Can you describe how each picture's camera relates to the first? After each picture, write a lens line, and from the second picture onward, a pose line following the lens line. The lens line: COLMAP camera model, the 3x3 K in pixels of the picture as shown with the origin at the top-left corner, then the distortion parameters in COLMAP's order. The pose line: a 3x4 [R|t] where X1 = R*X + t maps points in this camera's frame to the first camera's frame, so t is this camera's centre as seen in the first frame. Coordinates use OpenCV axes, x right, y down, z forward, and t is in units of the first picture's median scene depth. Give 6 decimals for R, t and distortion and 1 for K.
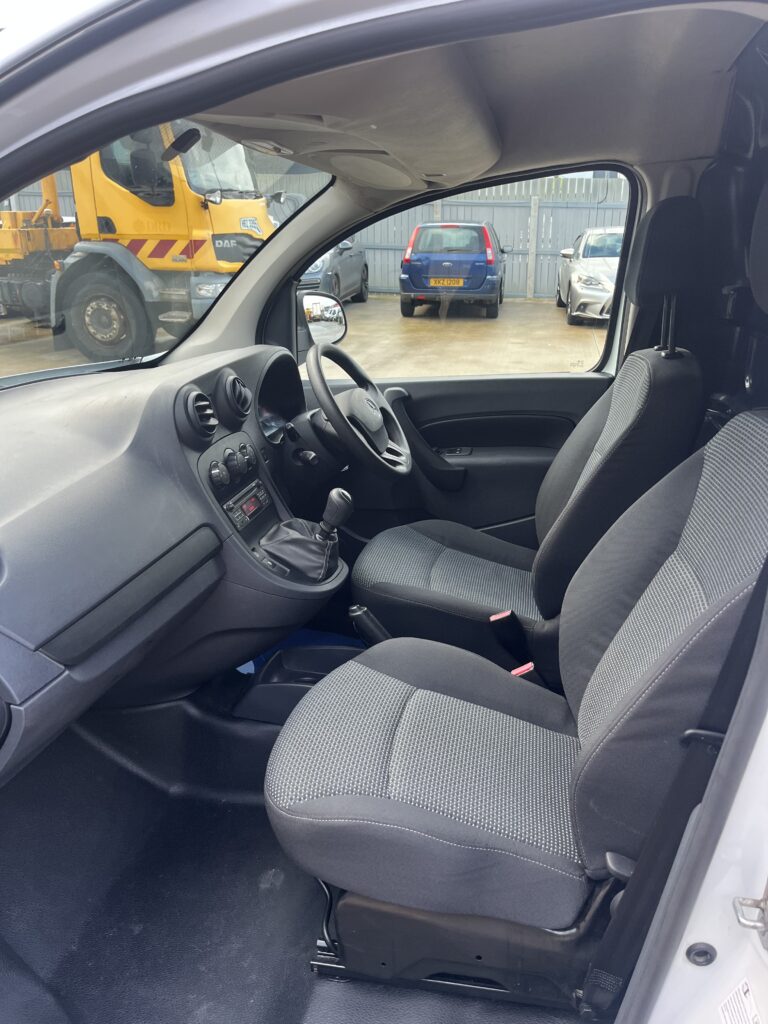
lens RADIAL K [[775.2, 0, 381.7], [0, 775.2, 522.4], [0, 0, 1]] dist [0.053282, -0.015242]
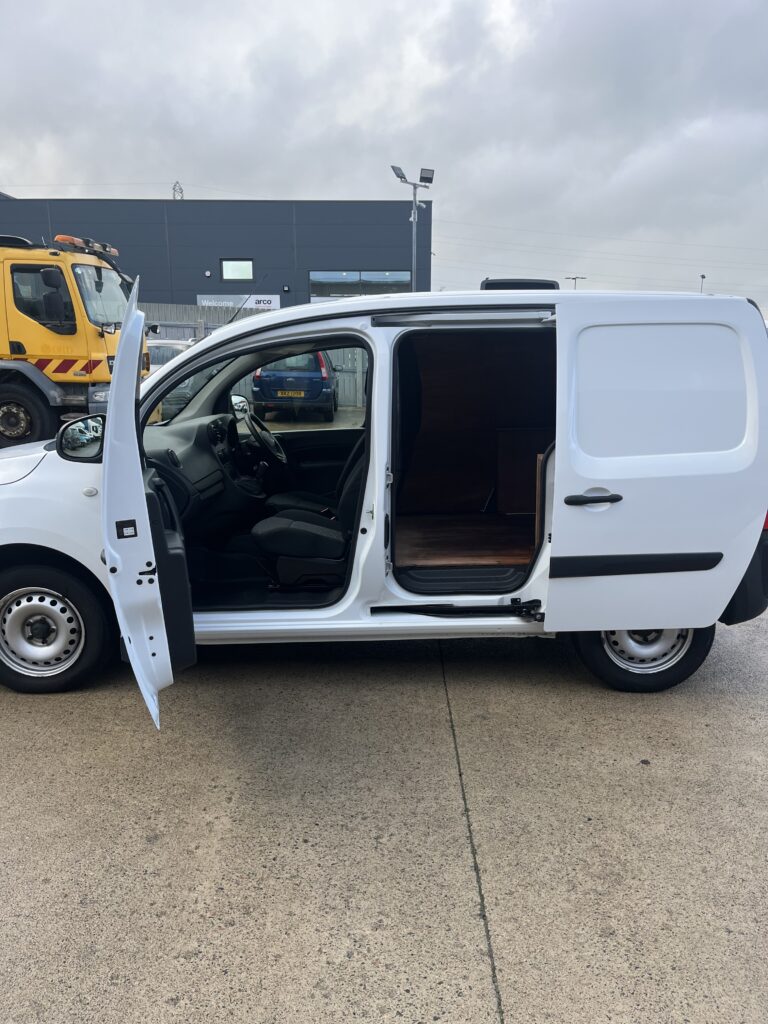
lens RADIAL K [[775.2, 0, 391.6], [0, 775.2, 508.0], [0, 0, 1]] dist [0.053282, -0.015242]
pose [[0.977752, -0.025015, 0.208267, -0.032483], [0.056816, 0.987332, -0.148144, 0.095847], [-0.201923, 0.156681, 0.966788, -0.298634]]
